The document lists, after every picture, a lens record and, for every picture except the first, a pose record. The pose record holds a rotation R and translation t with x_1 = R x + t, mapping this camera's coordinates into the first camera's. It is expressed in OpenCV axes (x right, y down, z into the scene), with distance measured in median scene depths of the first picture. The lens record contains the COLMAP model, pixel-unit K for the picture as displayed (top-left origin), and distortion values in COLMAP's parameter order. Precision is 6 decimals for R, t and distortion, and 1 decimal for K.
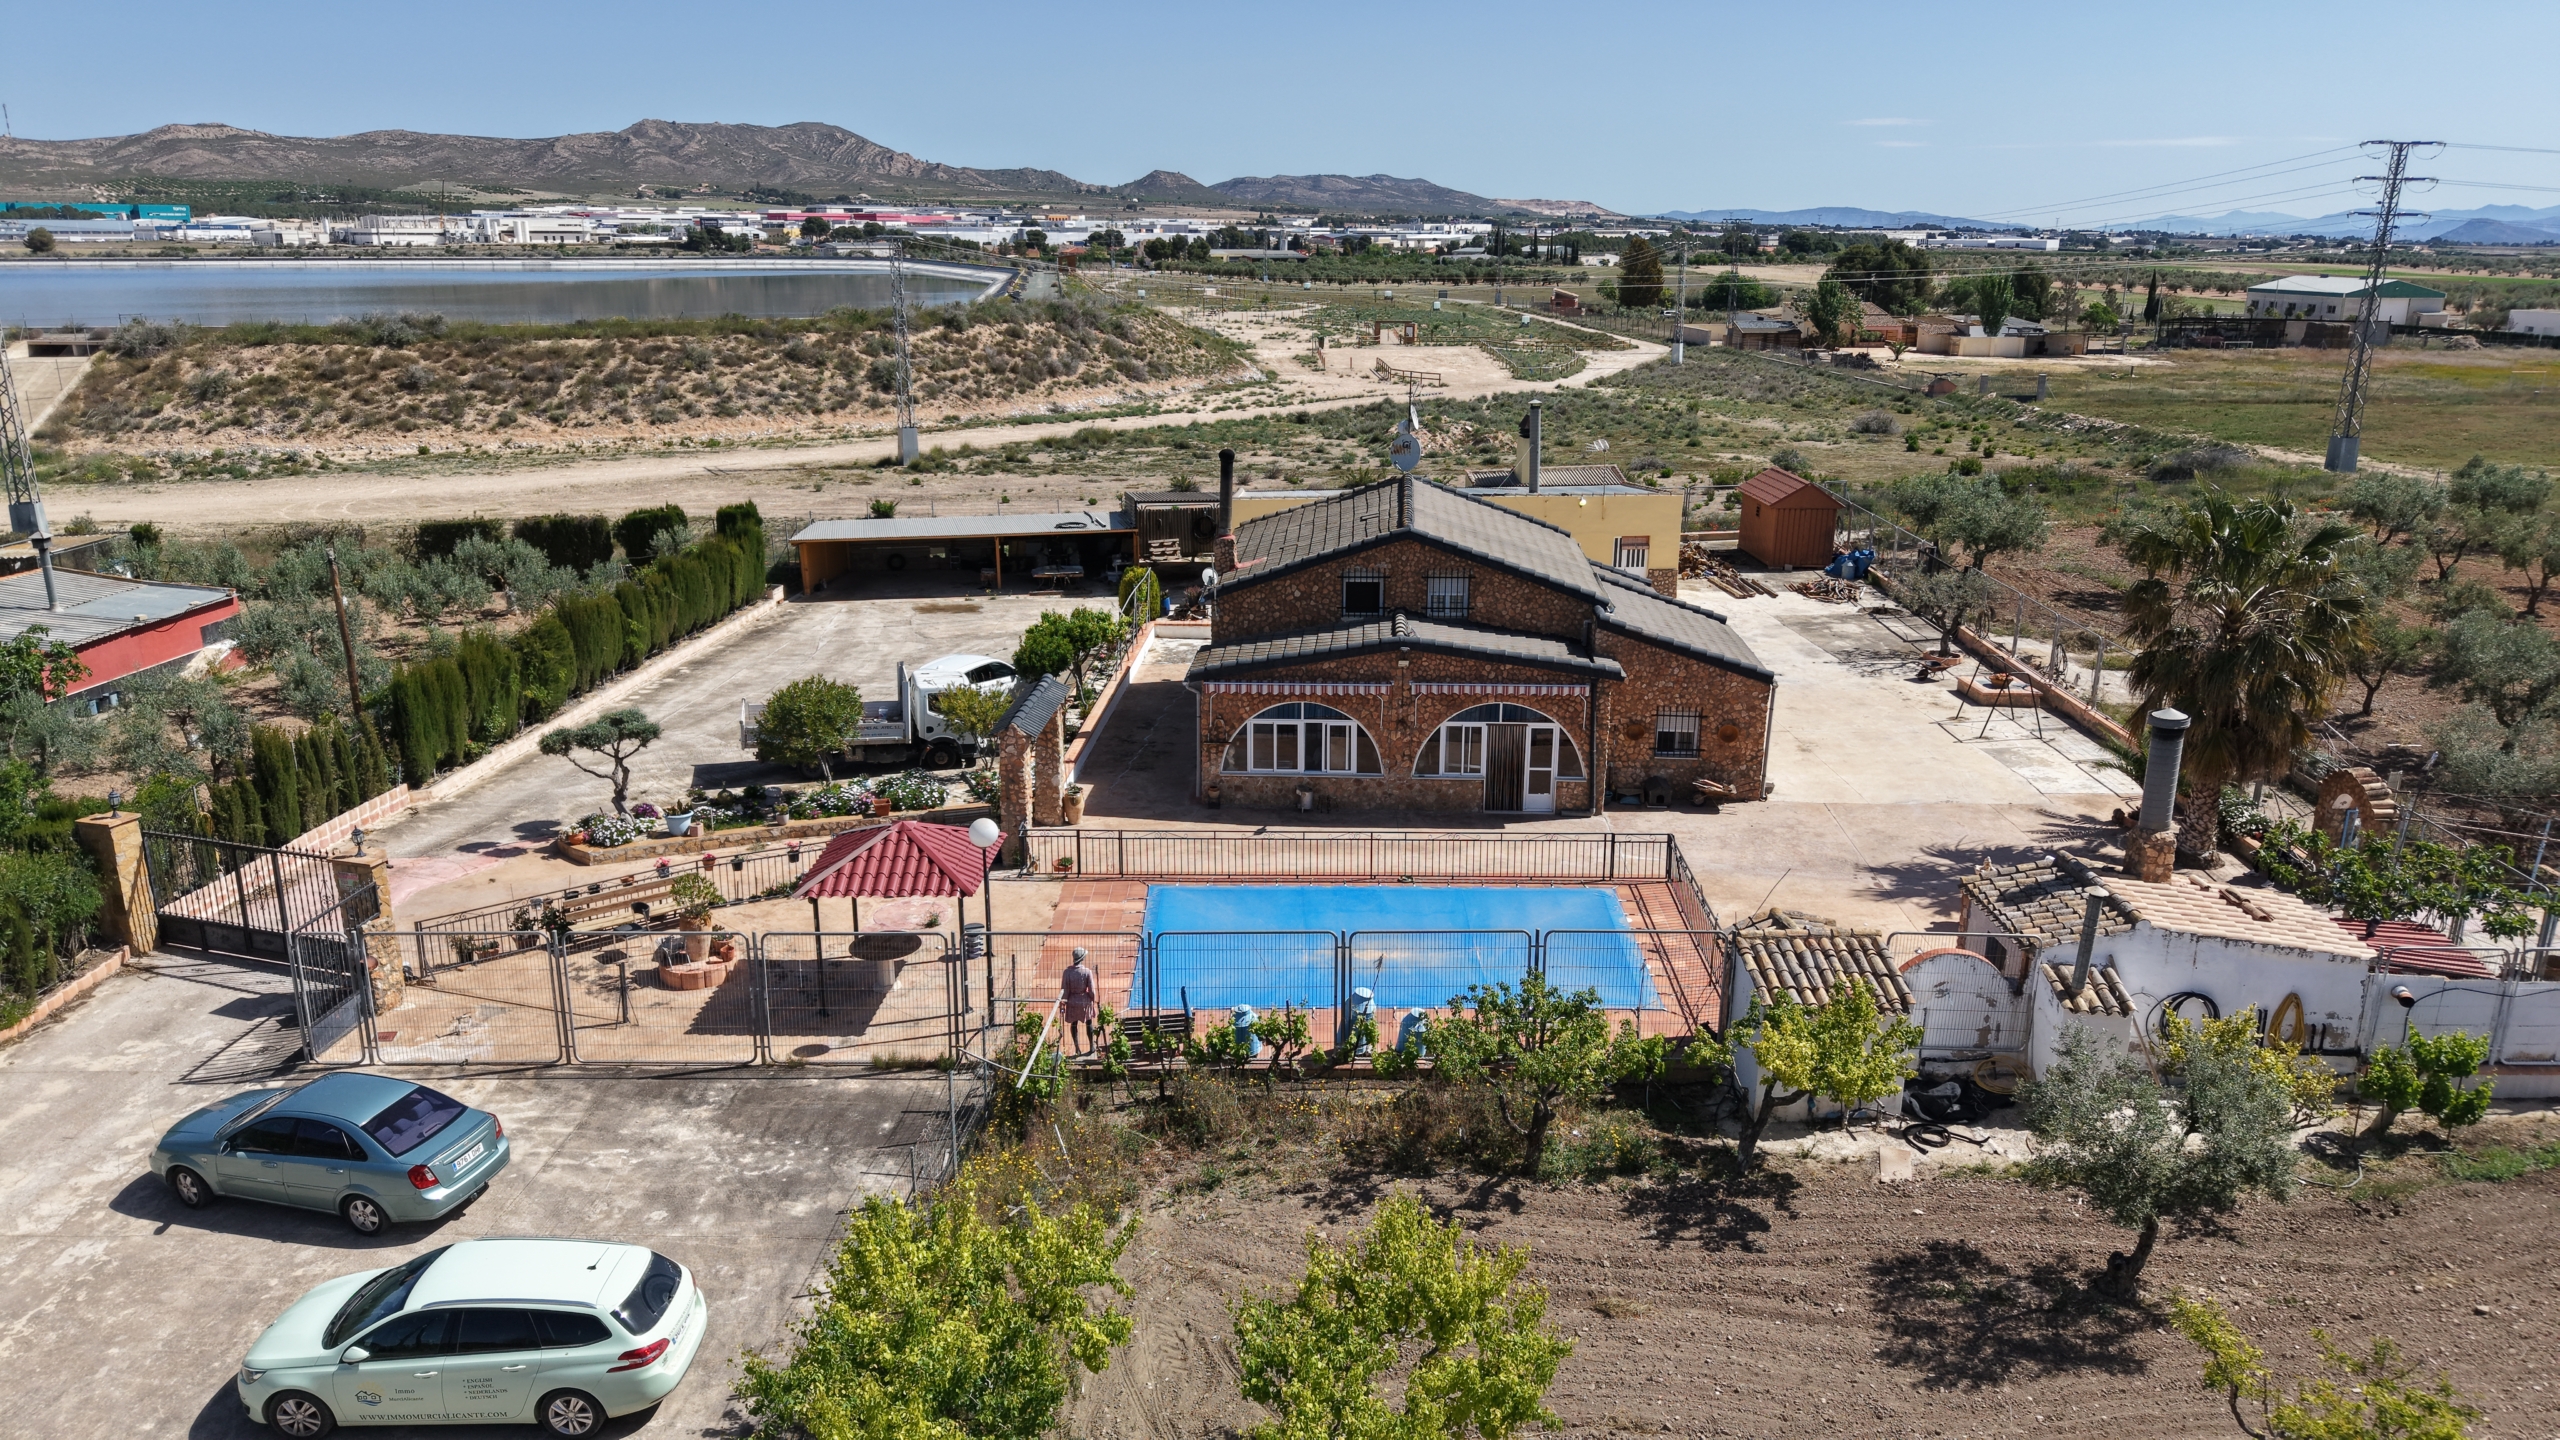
lens RADIAL K [[1709.9, 0, 1282.0], [0, 1709.9, 724.6], [0, 0, 1]] dist [0.019361, -0.020765]
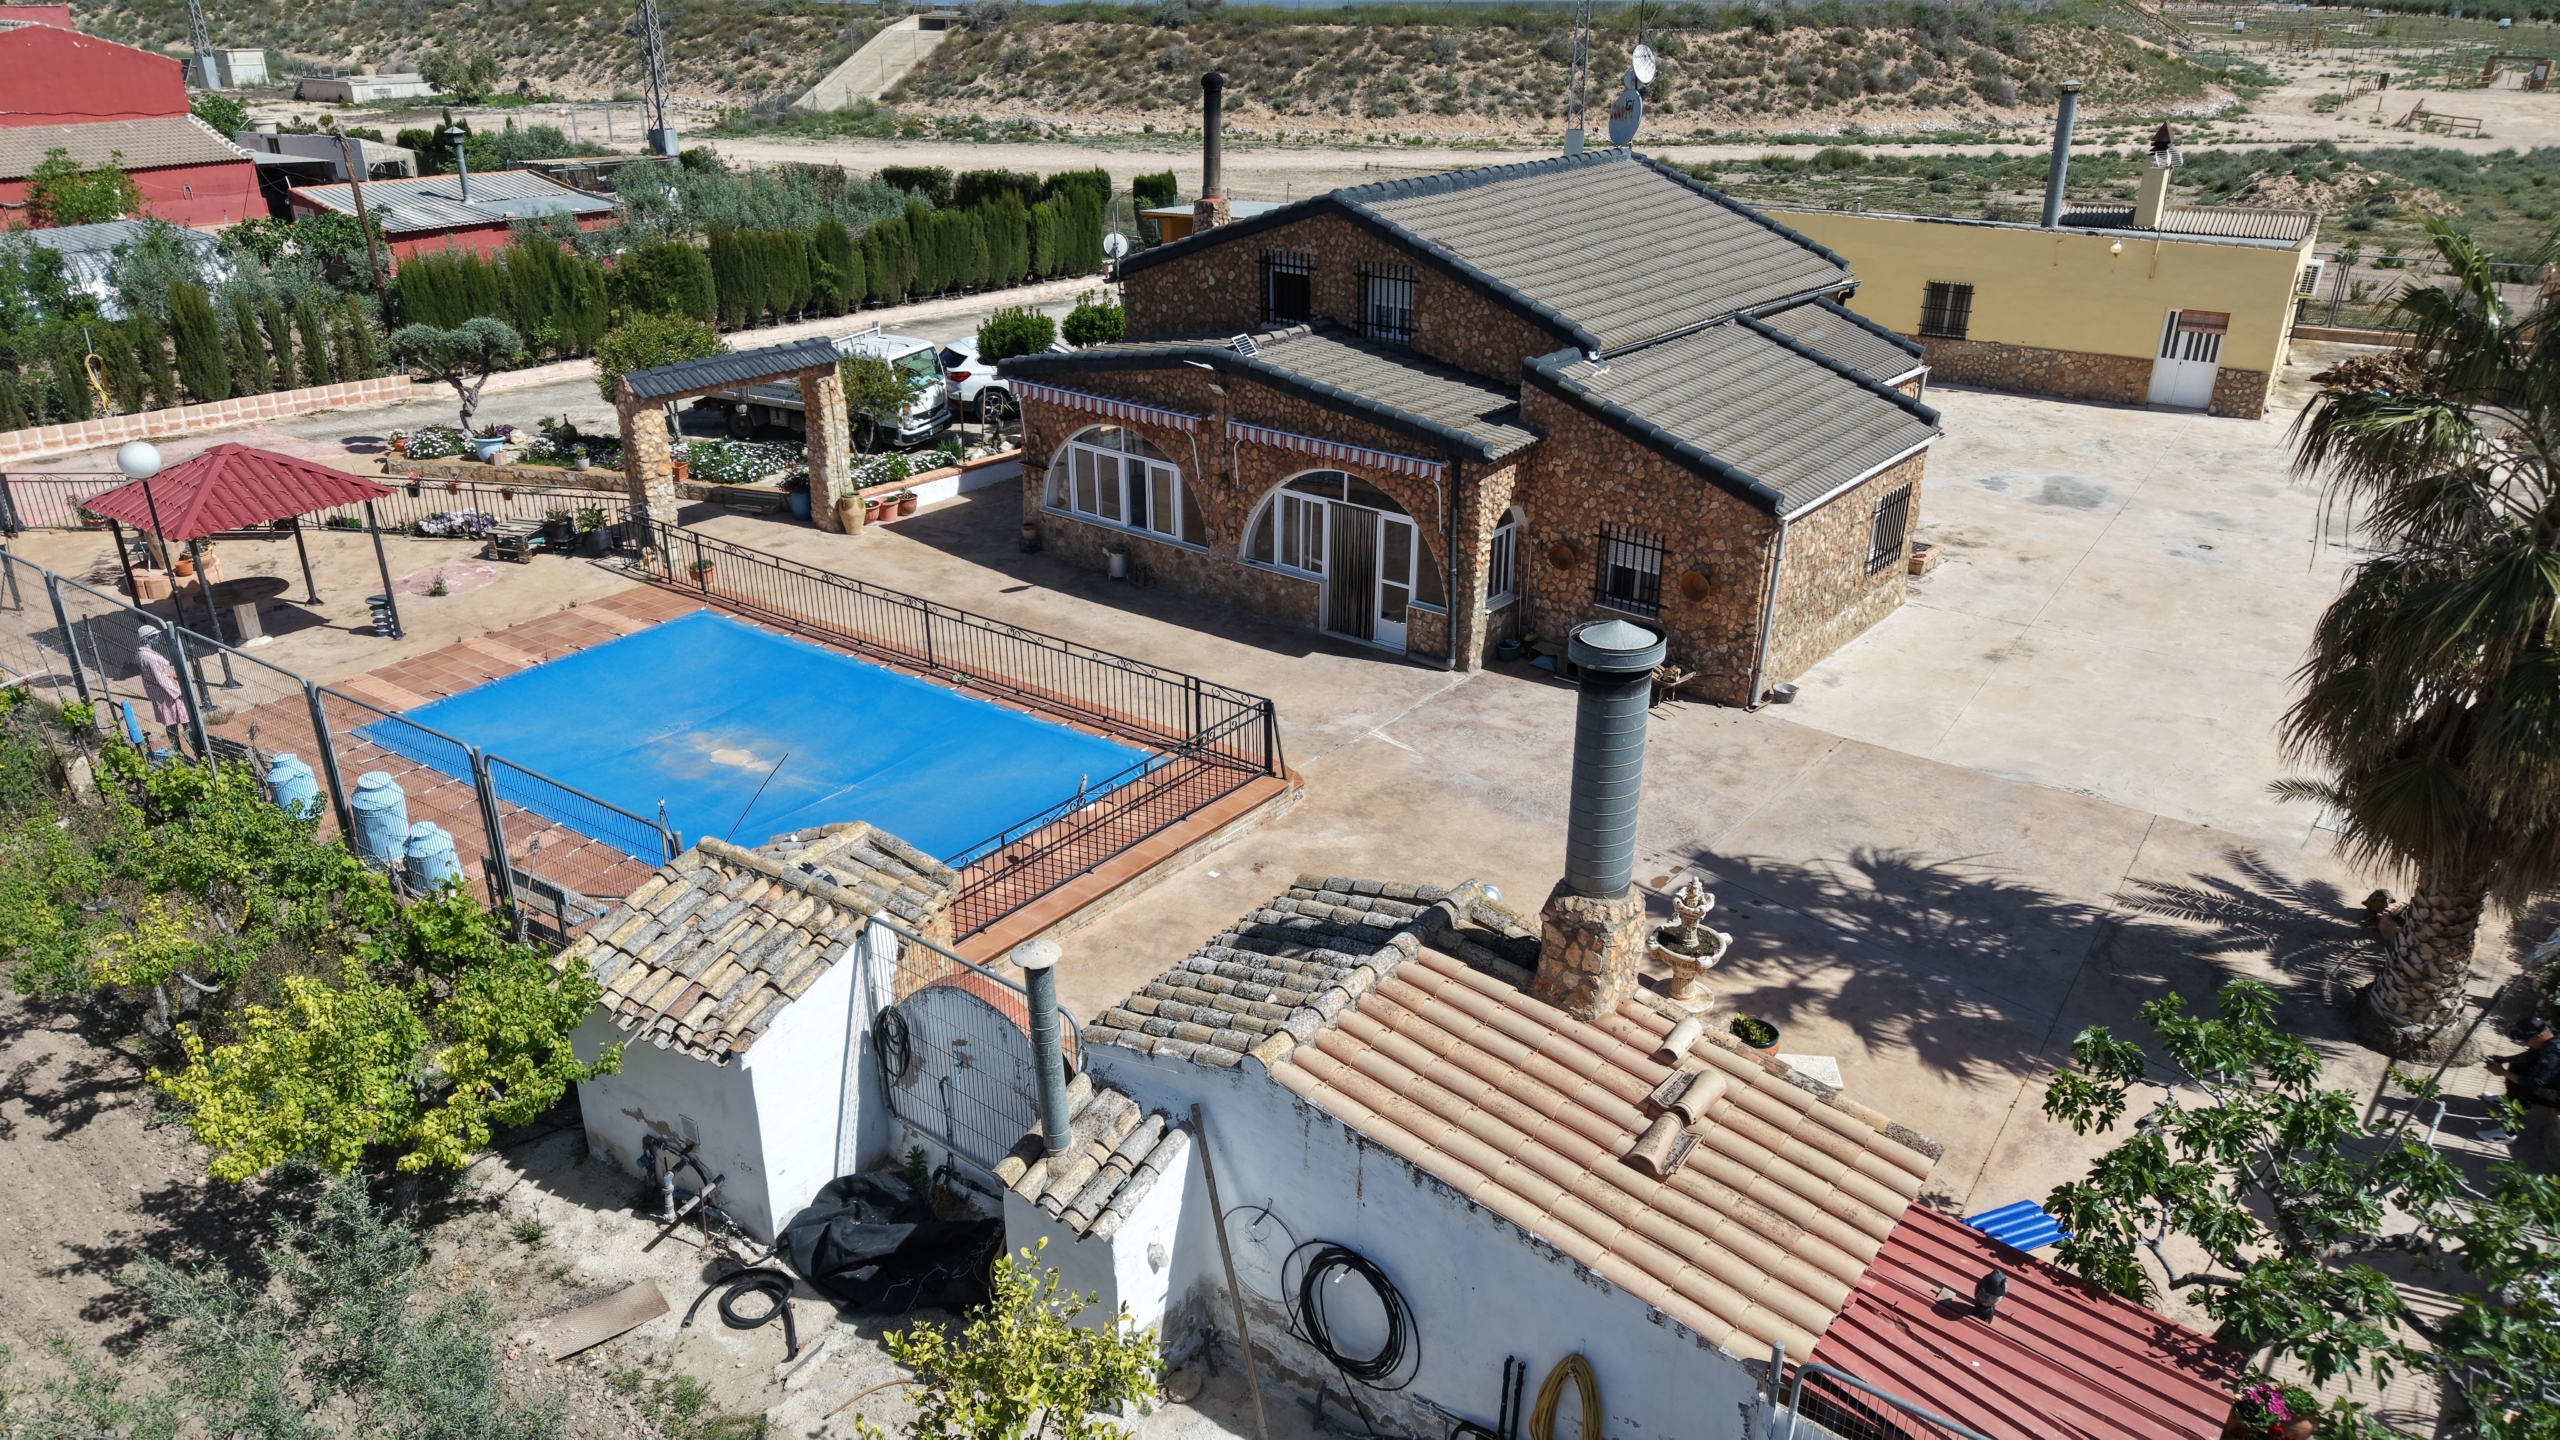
lens RADIAL K [[1709.9, 0, 1282.4], [0, 1709.9, 722.9], [0, 0, 1]] dist [0.019361, -0.020765]
pose [[0.815504, 0.236262, -0.528330, 0.183952], [-0.163736, 0.969770, 0.180933, -0.013148], [0.555106, -0.061045, 0.829536, 0.163939]]
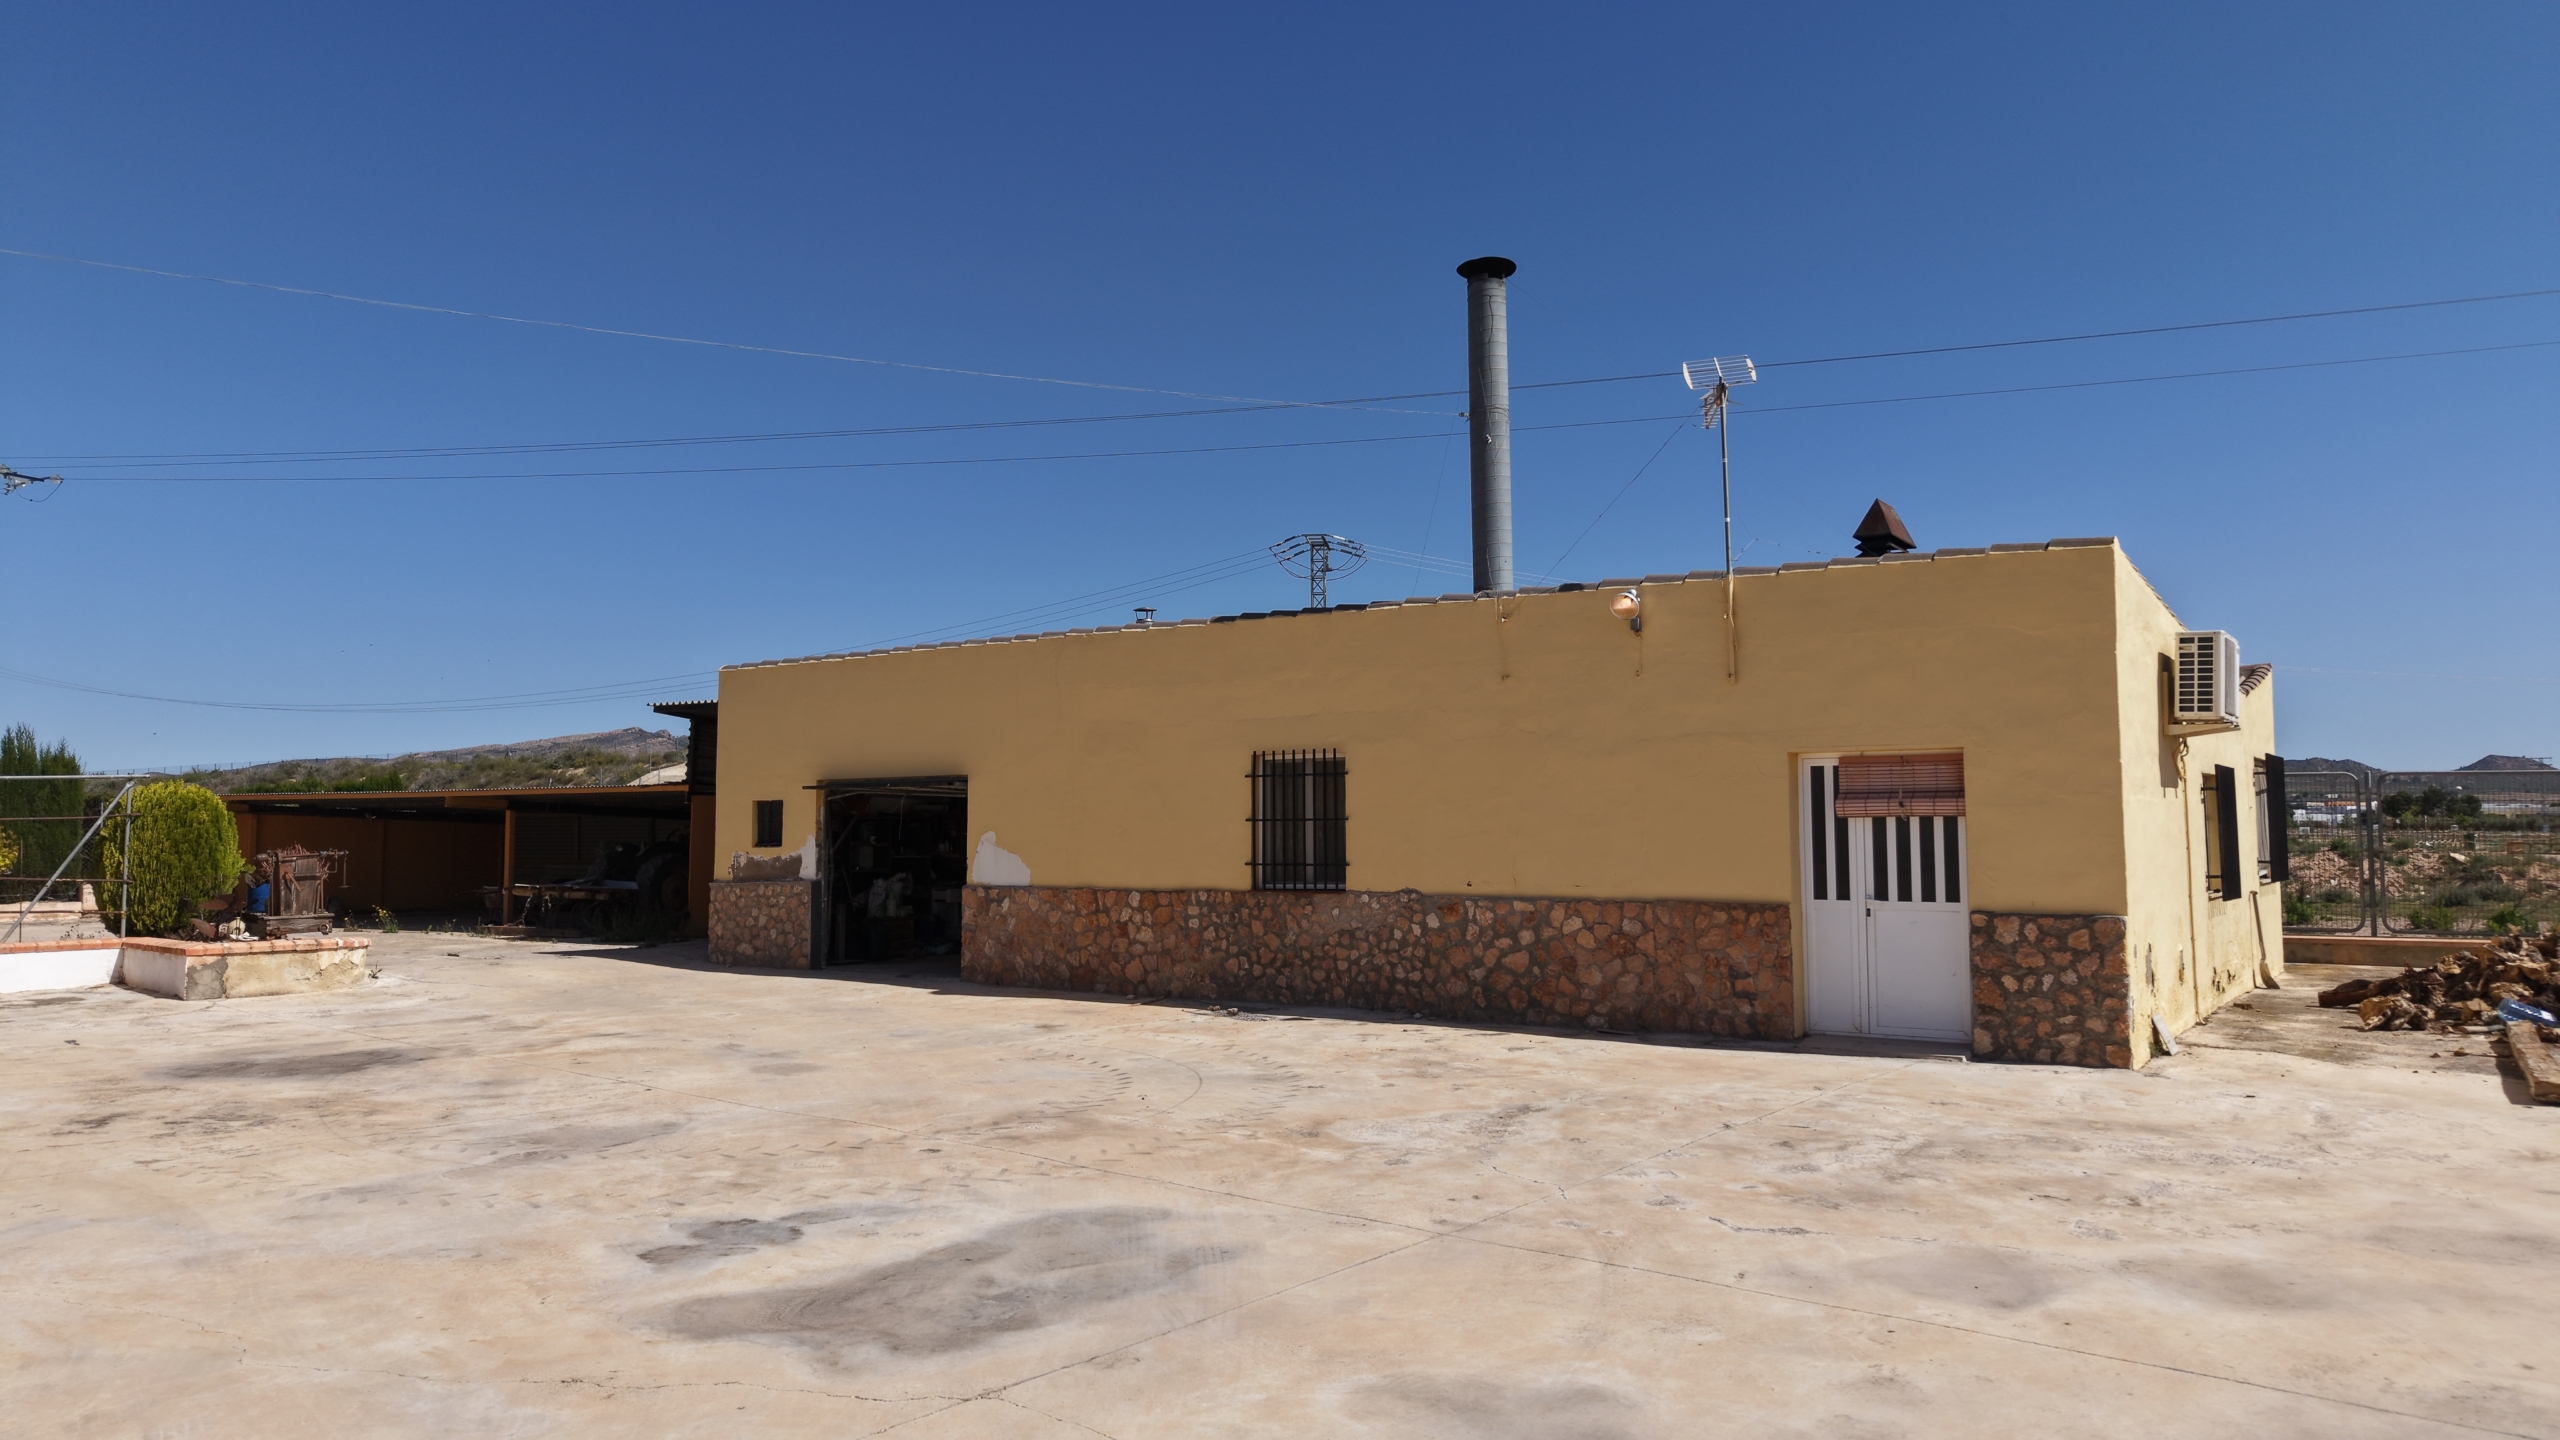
lens RADIAL K [[1709.9, 0, 1283.3], [0, 1709.9, 713.2], [0, 0, 1]] dist [0.019361, -0.020765]
pose [[0.772481, -0.048973, -0.633147, 0.174145], [-0.170800, 0.944260, -0.281425, -0.025187], [0.611638, 0.325537, 0.721058, 0.485293]]
